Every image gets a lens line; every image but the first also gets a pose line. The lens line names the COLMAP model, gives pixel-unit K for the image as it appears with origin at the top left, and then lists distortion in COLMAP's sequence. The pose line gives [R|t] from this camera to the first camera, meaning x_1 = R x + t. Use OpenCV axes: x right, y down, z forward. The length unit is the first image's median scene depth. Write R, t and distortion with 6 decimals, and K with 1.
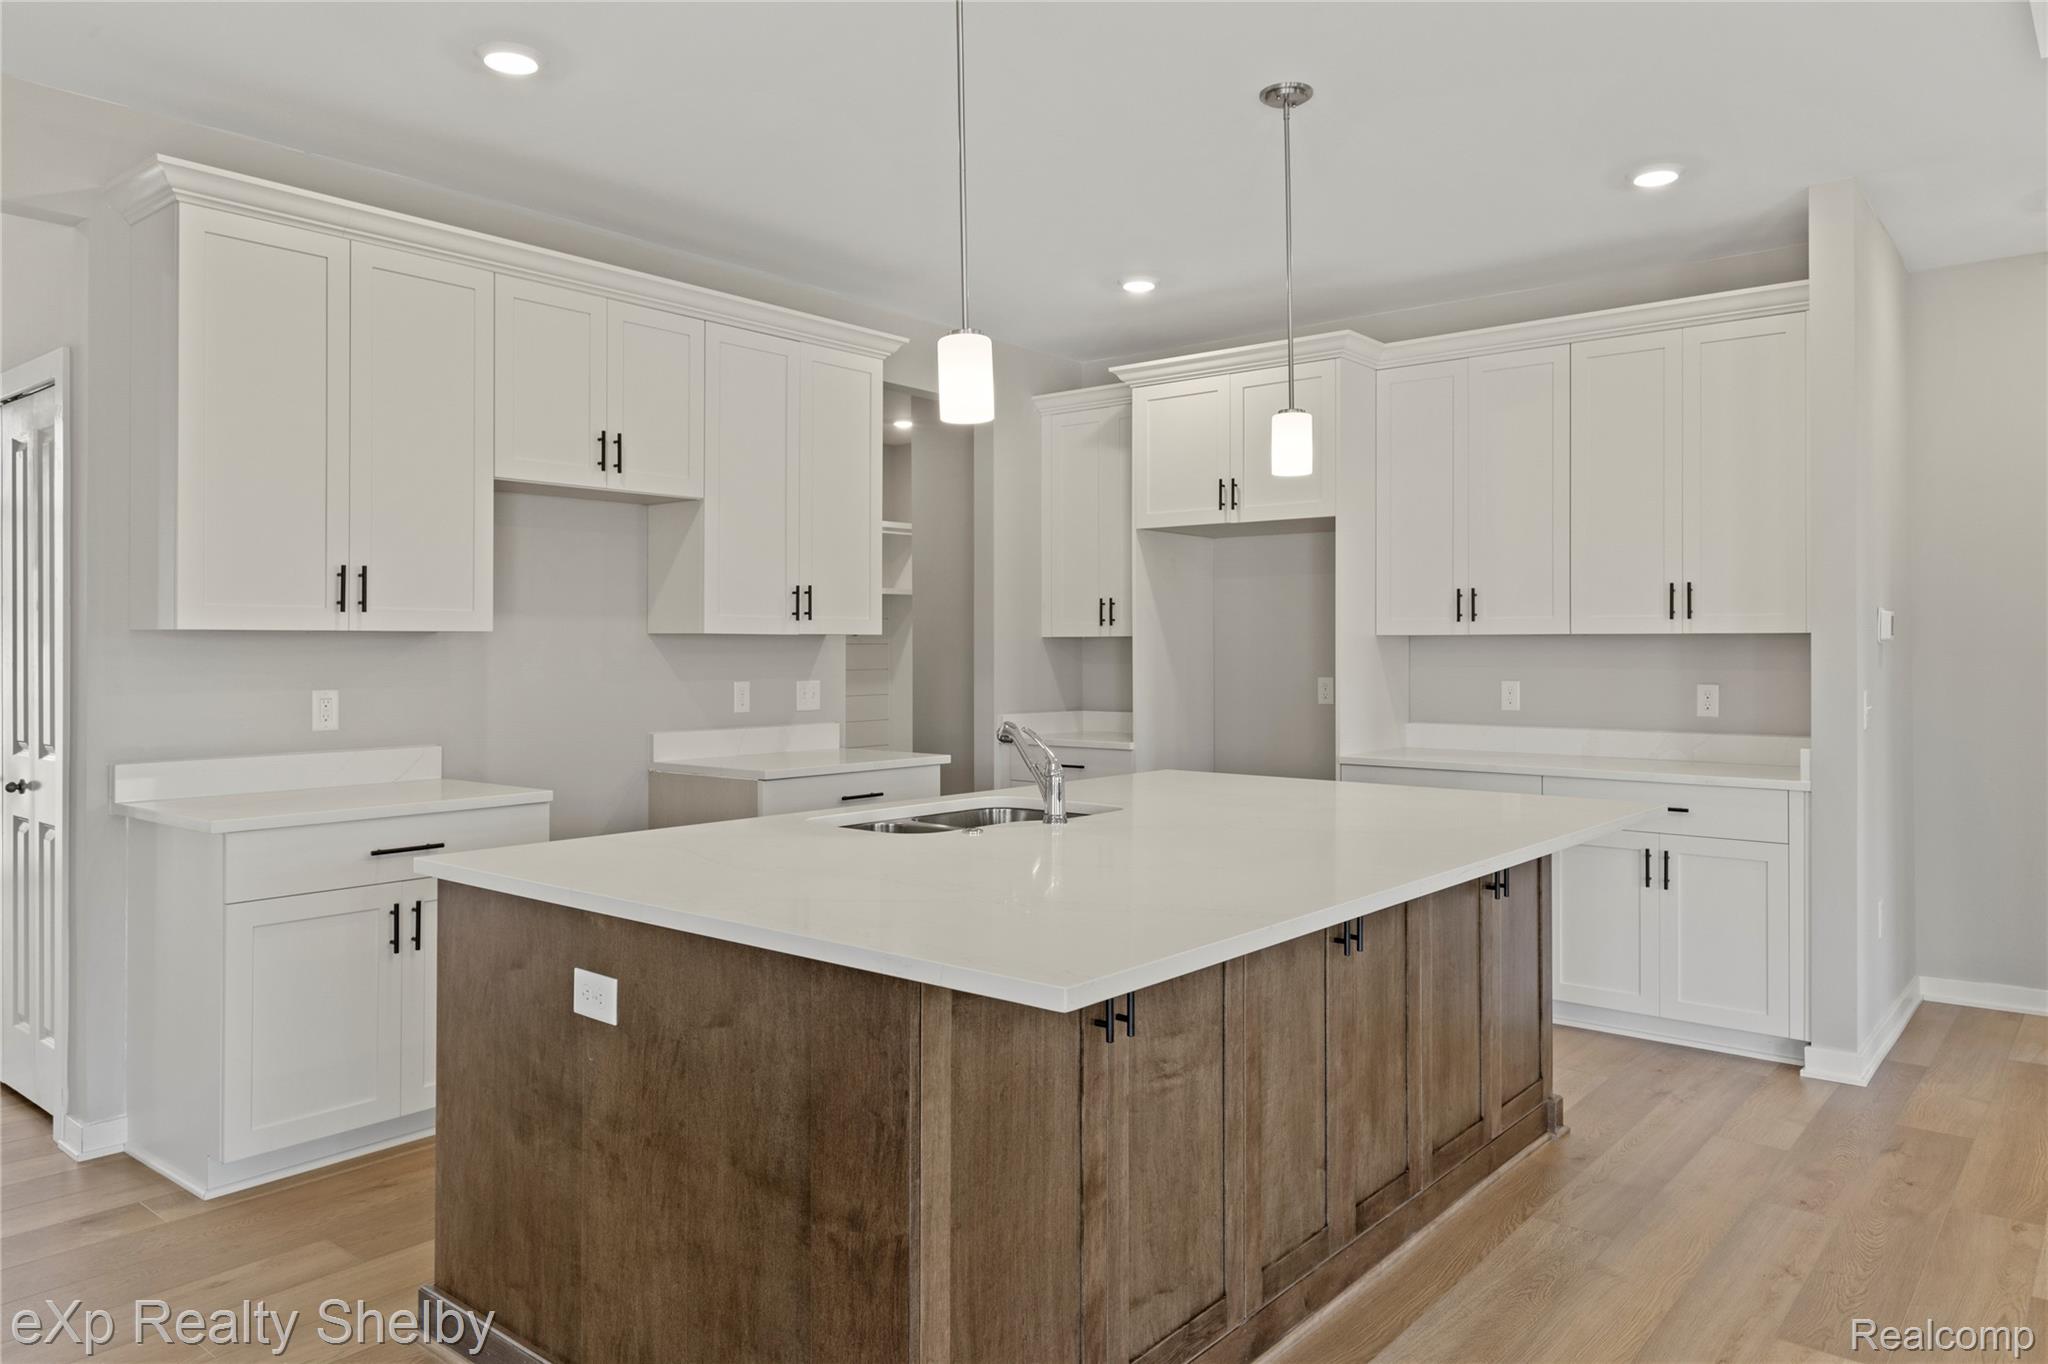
lens RADIAL K [[1452.3, 0, 1093.5], [0, 1452.3, 627.6], [0, 0, 1]] dist [0.023288, 0.001910]
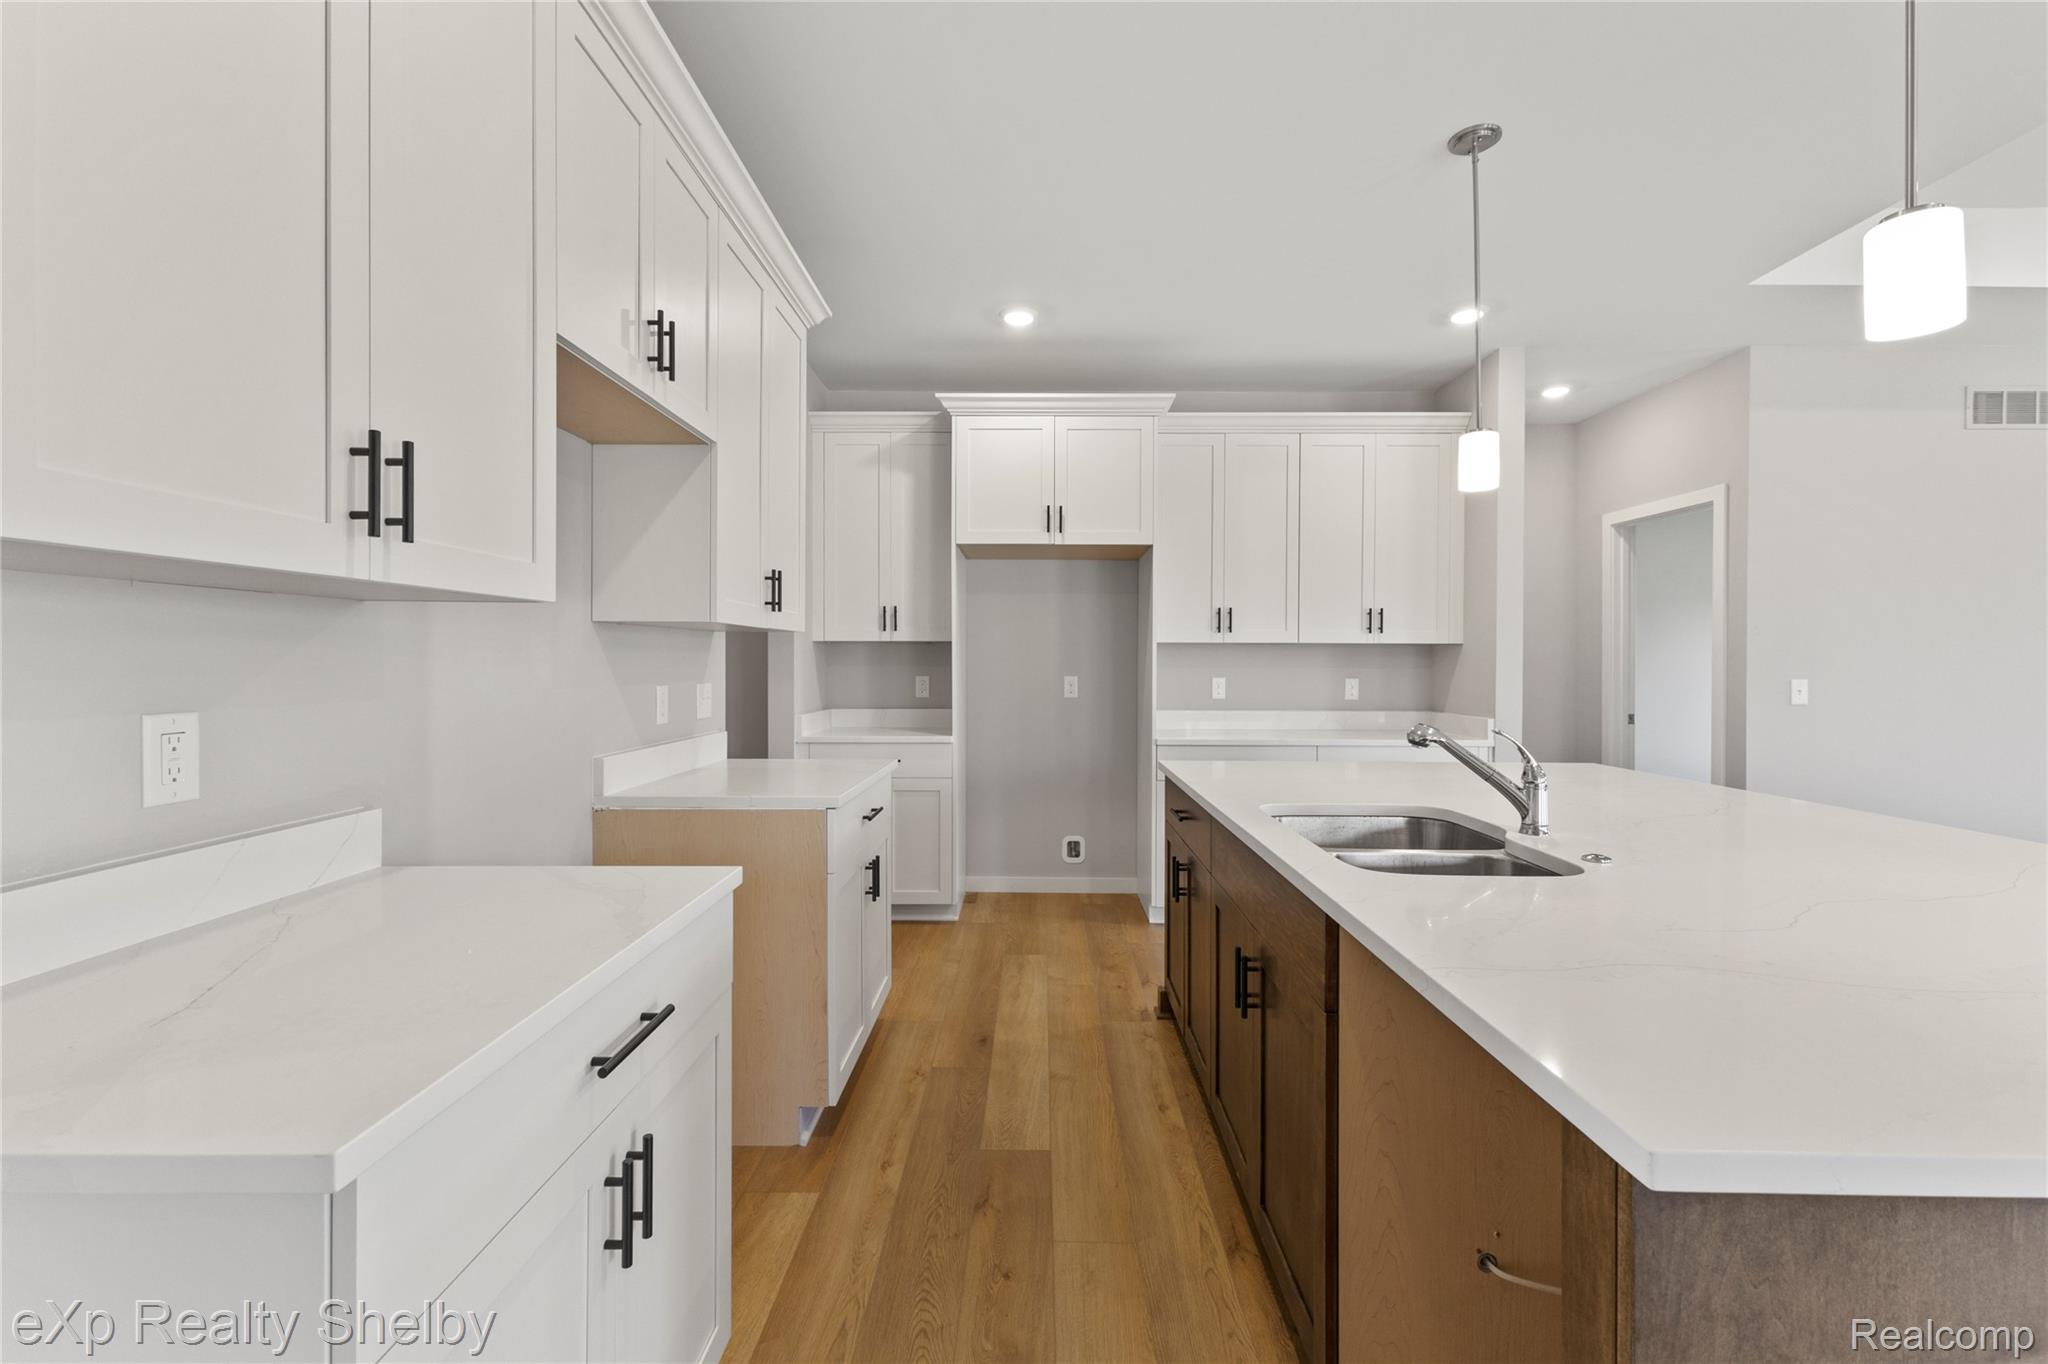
lens RADIAL K [[879.9, 0, 1032.5], [0, 879.9, 669.2], [0, 0, 1]] dist [0.006818, -0.000711]
pose [[0.776799, -0.002924, 0.629742, -0.398747], [-0.011330, 0.999762, 0.018618, 0.016813], [-0.629647, -0.021597, 0.776581, 0.502338]]
